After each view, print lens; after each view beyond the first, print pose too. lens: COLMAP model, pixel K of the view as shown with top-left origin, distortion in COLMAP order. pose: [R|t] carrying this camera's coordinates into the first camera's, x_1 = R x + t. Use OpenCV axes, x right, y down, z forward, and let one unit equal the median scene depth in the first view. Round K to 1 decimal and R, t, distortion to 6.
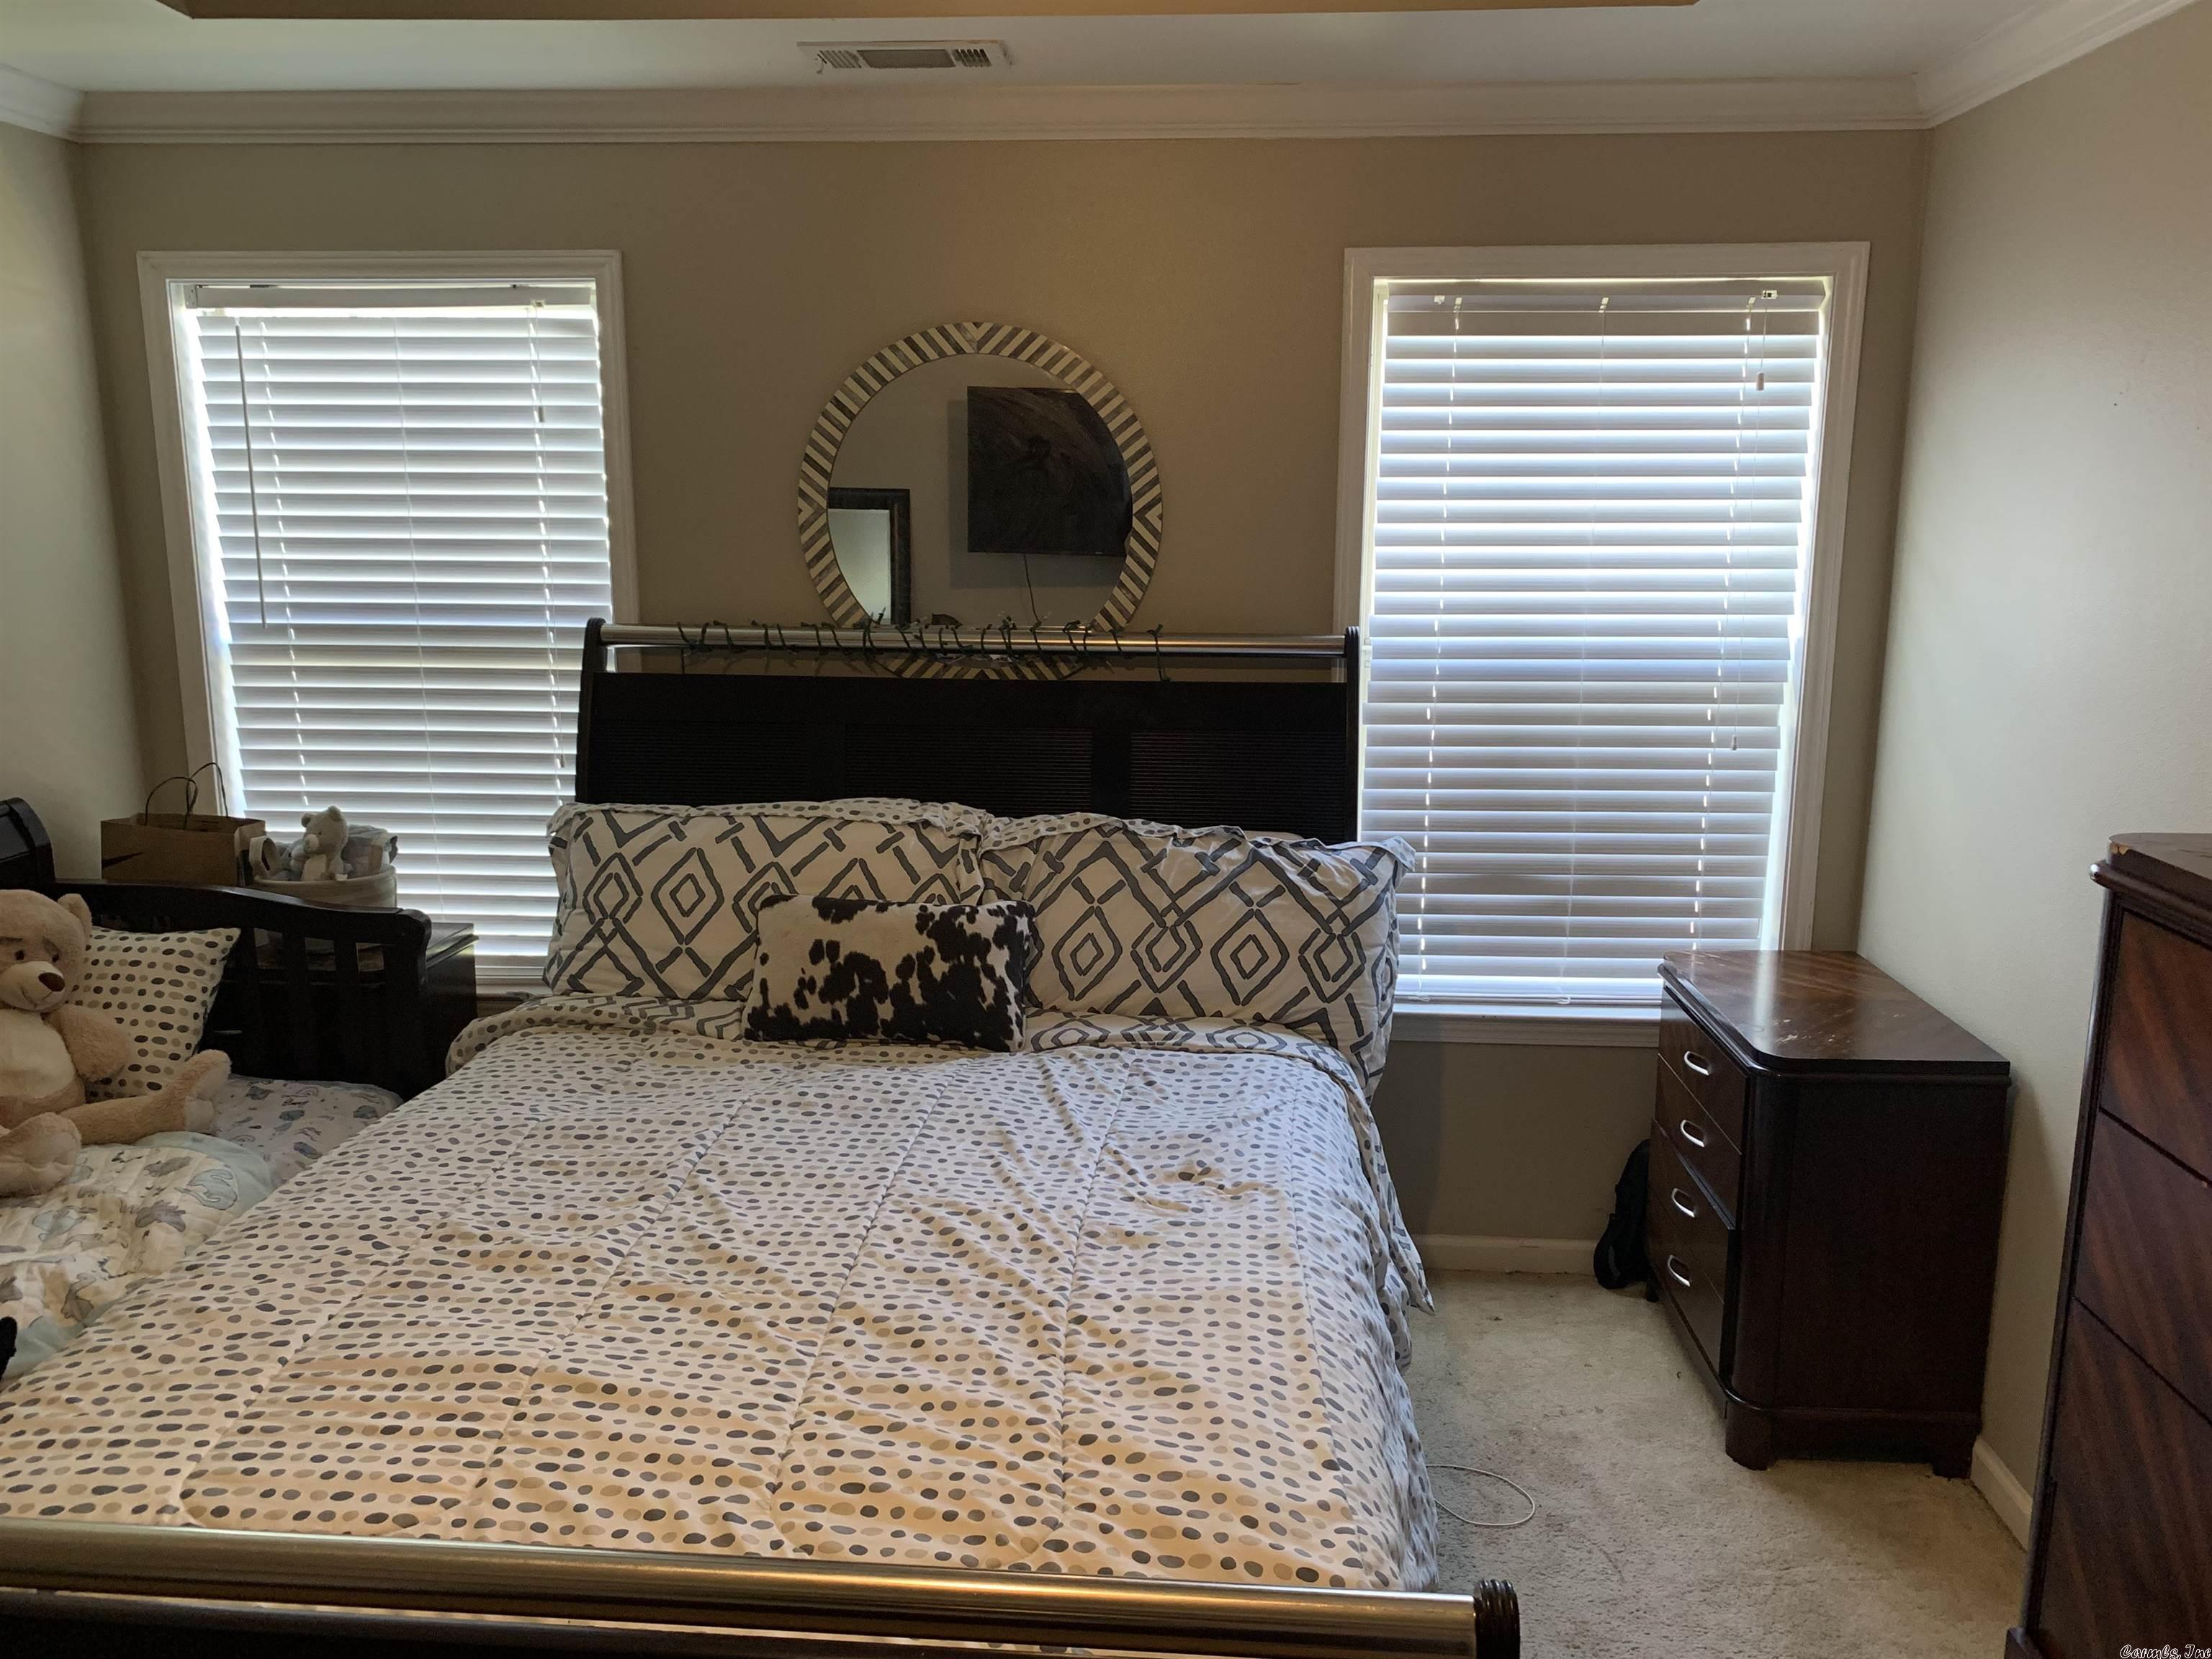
lens RADIAL K [[1696.0, 0, 1101.8], [0, 1696.0, 808.0], [0, 0, 1]] dist [-0.005405, 0.003879]
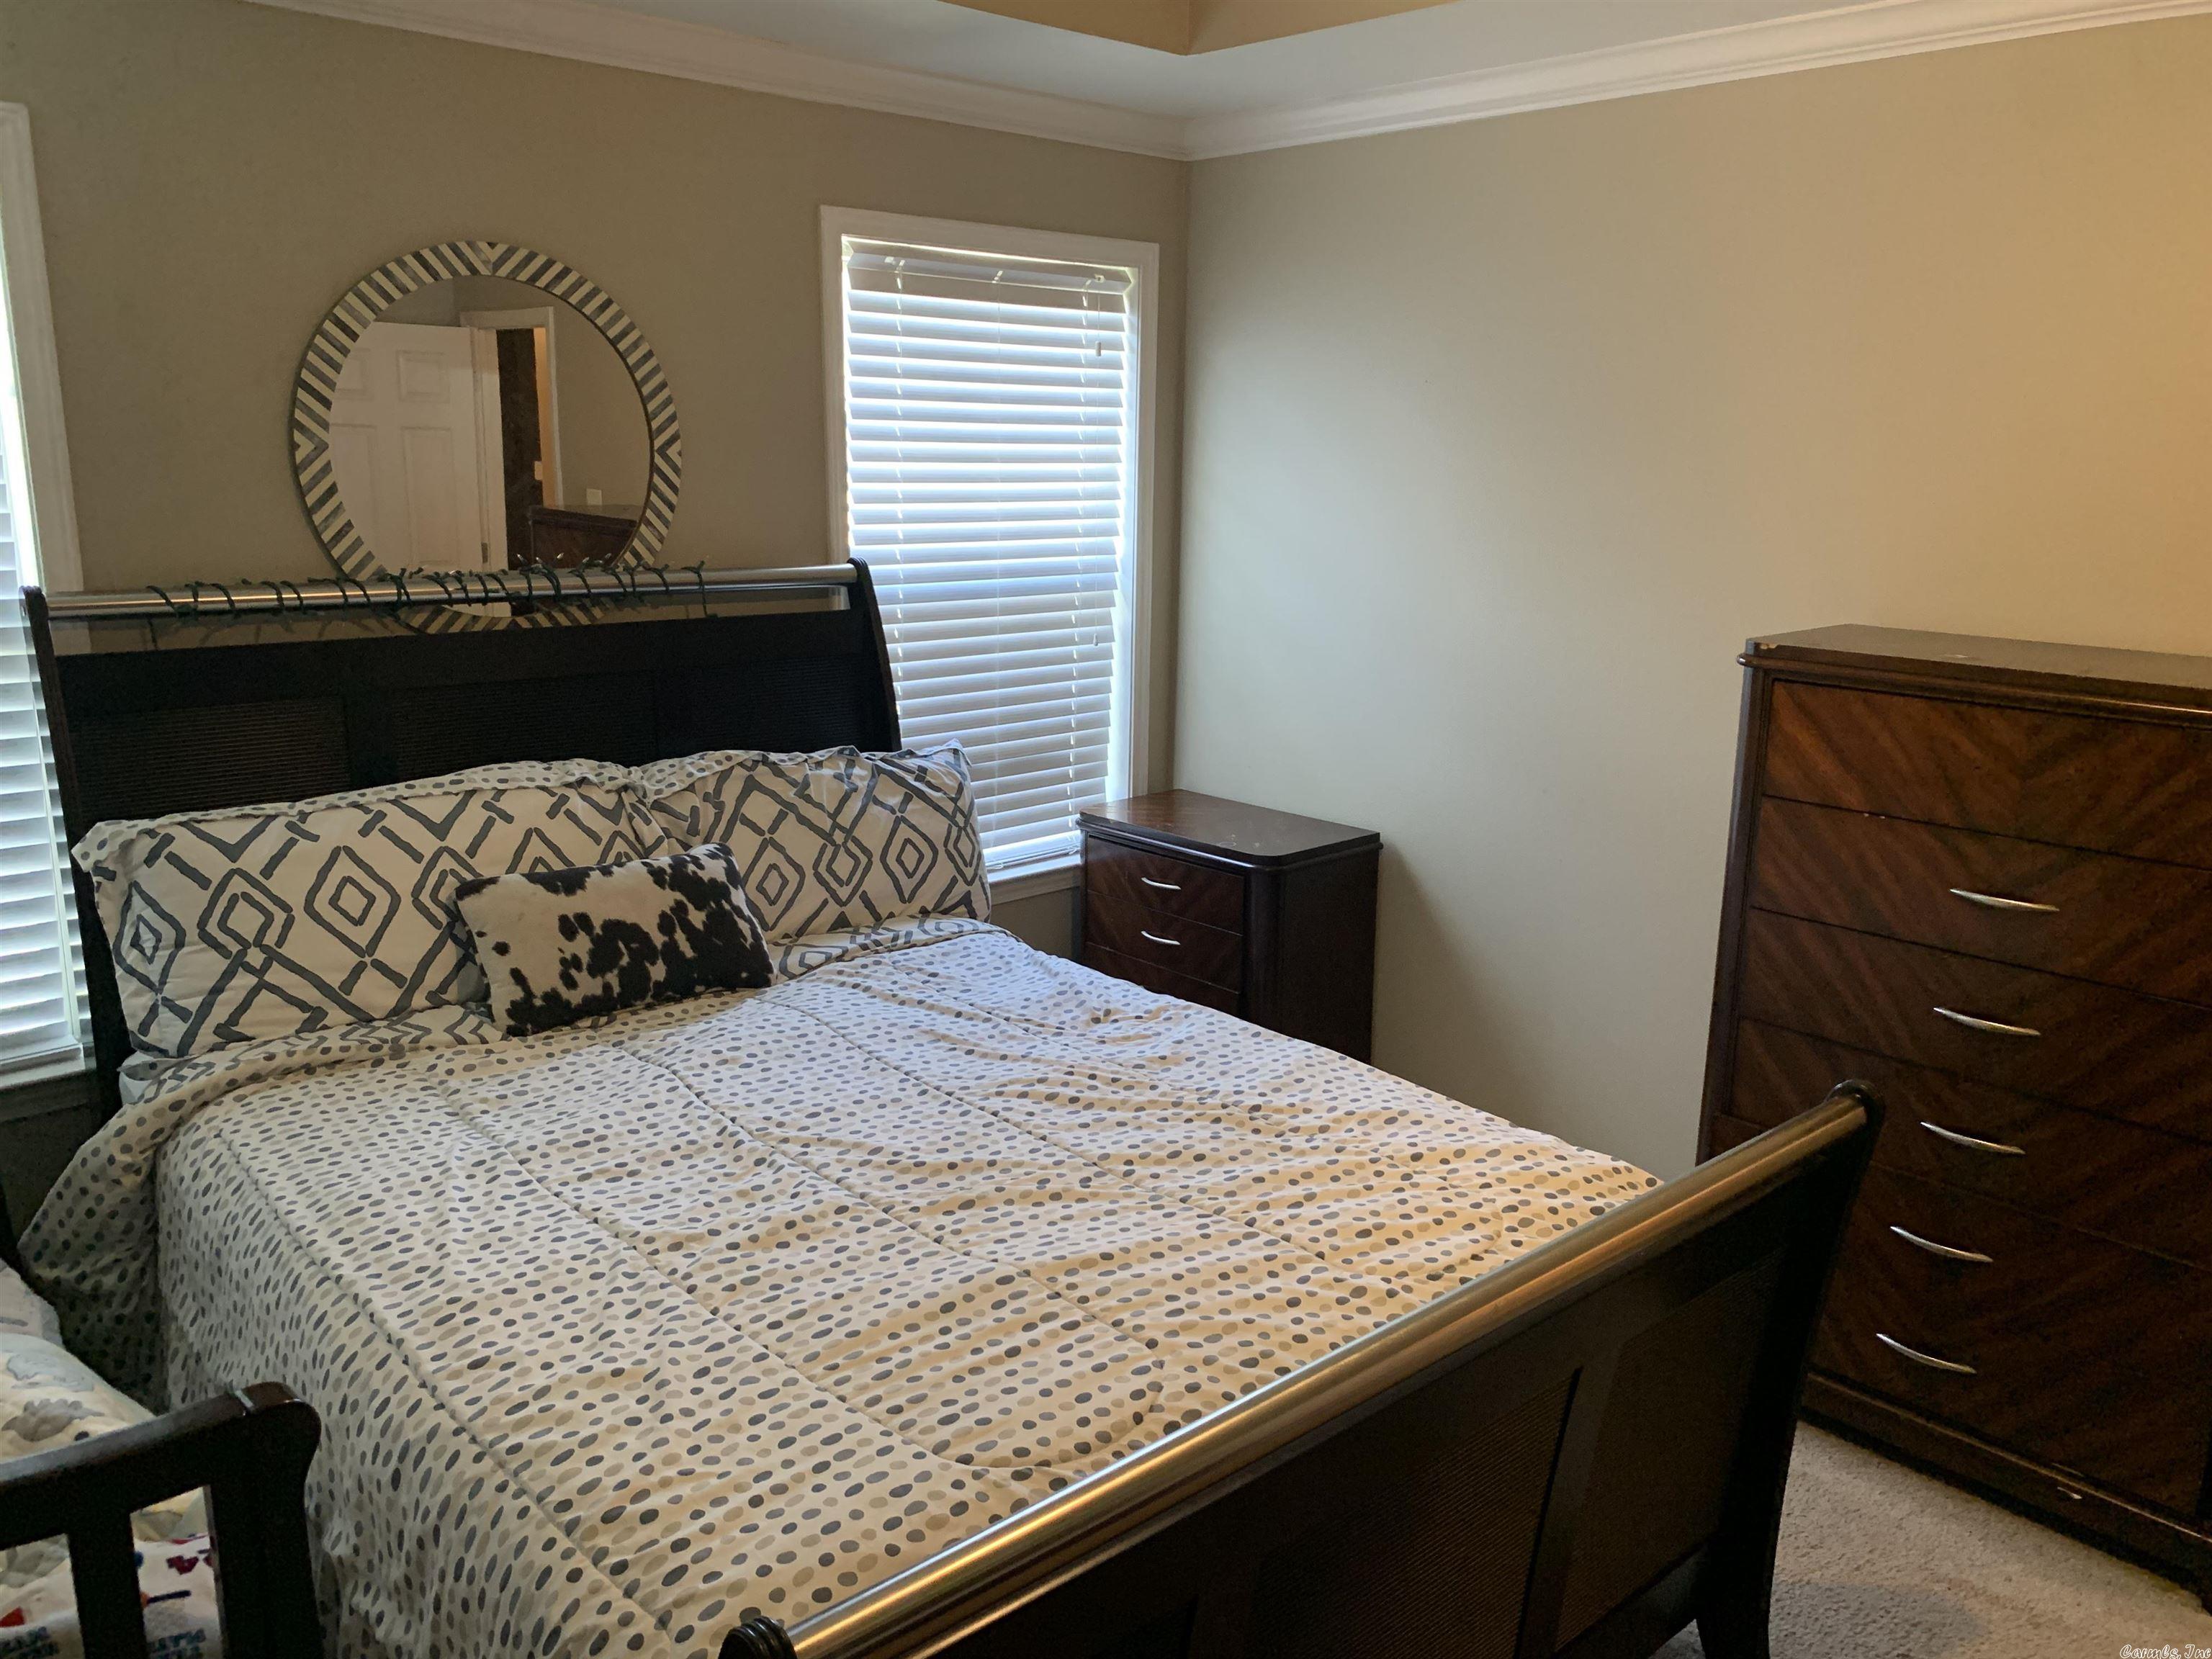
lens RADIAL K [[1695.1, 0, 1106.0], [0, 1695.1, 829.5], [0, 0, 1]] dist [0.006377, -0.004648]
pose [[0.691837, -0.152321, 0.705805, -0.581834], [0.121618, 0.988113, 0.094035, -0.018347], [-0.711738, 0.020782, 0.702138, 0.129622]]
